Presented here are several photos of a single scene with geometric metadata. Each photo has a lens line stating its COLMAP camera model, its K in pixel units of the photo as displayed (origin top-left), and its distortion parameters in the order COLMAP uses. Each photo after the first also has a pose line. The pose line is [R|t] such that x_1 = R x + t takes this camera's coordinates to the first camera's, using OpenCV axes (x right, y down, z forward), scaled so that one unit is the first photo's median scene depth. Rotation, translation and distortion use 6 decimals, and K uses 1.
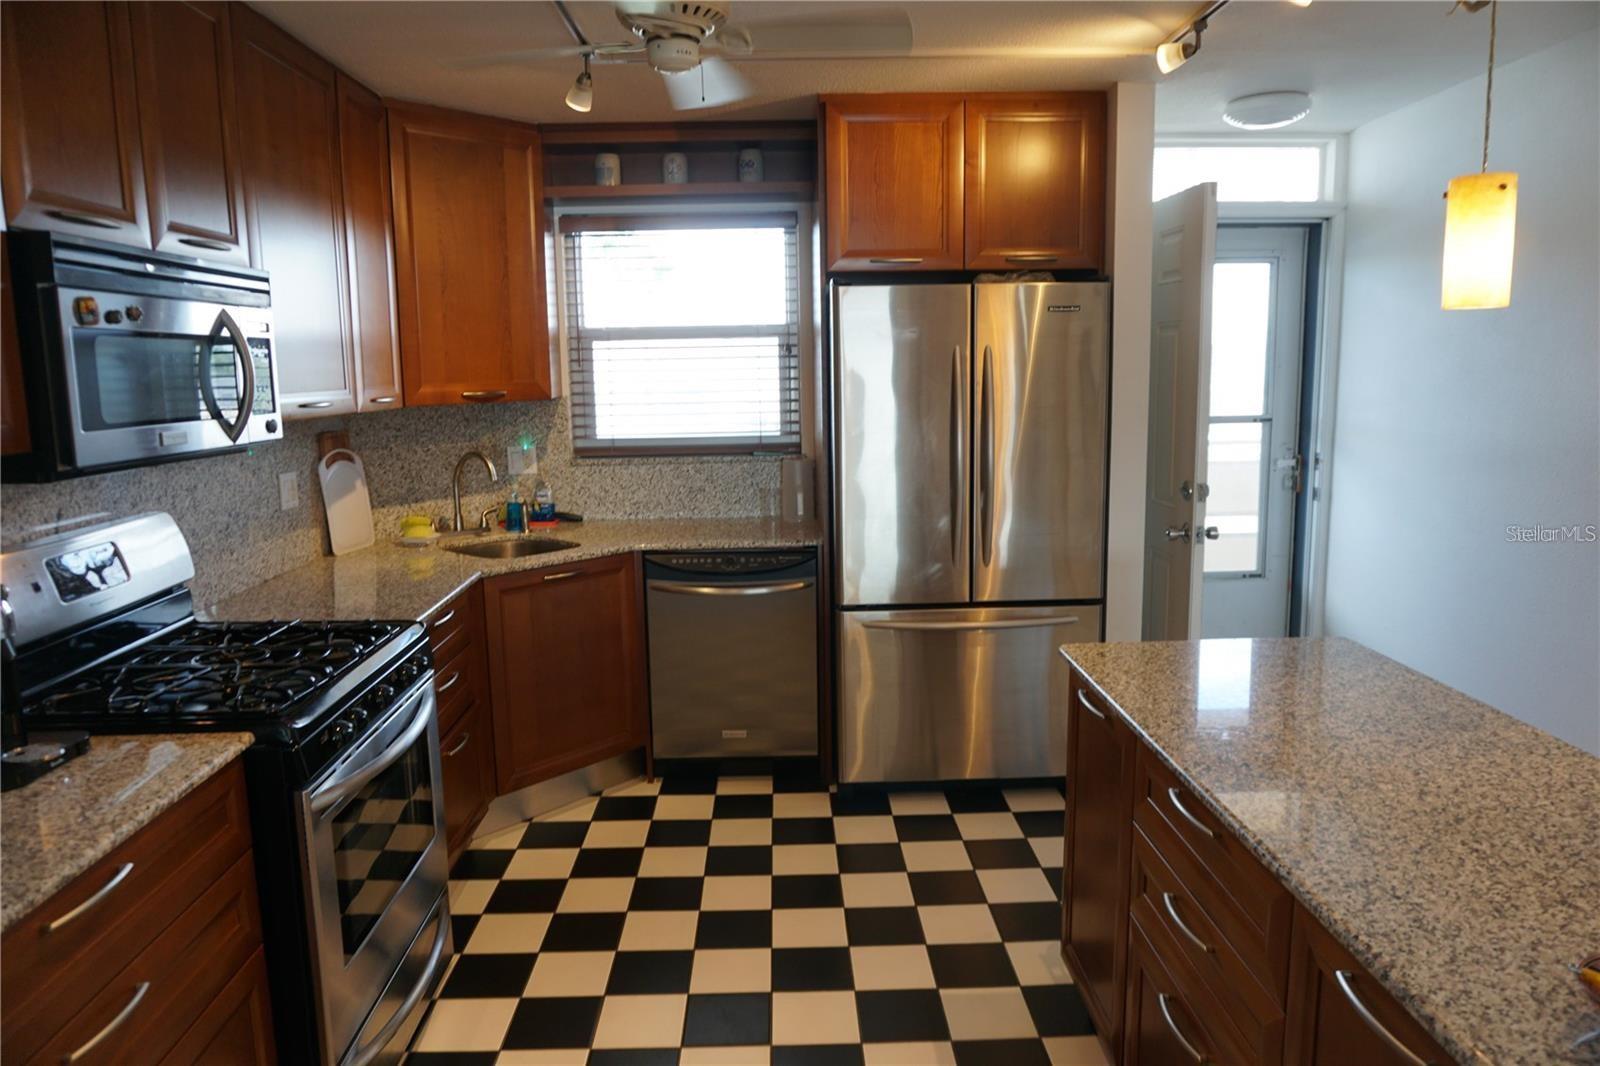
lens RADIAL K [[1070.7, 0, 808.0], [0, 1070.7, 533.4], [0, 0, 1]] dist [-0.052176, 0.031994]
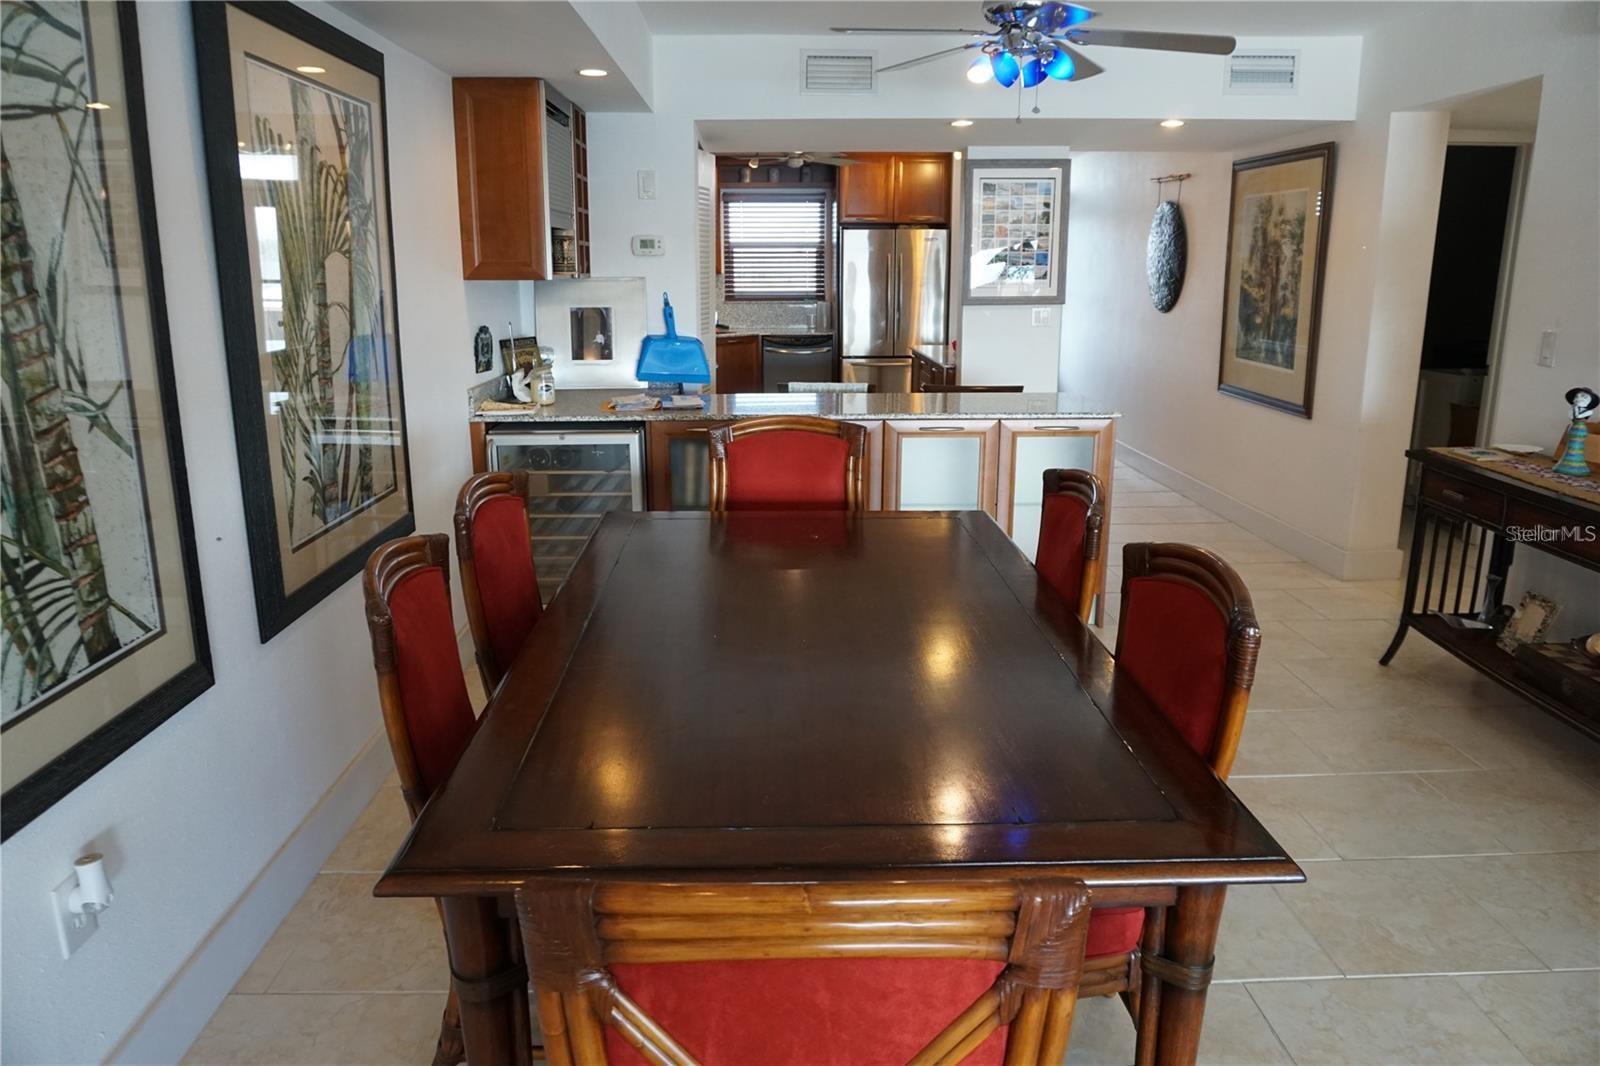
lens RADIAL K [[1070.7, 0, 806.9], [0, 1070.7, 529.2], [0, 0, 1]] dist [-0.052176, 0.031994]
pose [[0.999769, 0.014359, 0.016023, -0.085165], [-0.015589, 0.996714, 0.079482, 0.267364], [-0.014829, -0.079713, 0.996708, -1.510487]]
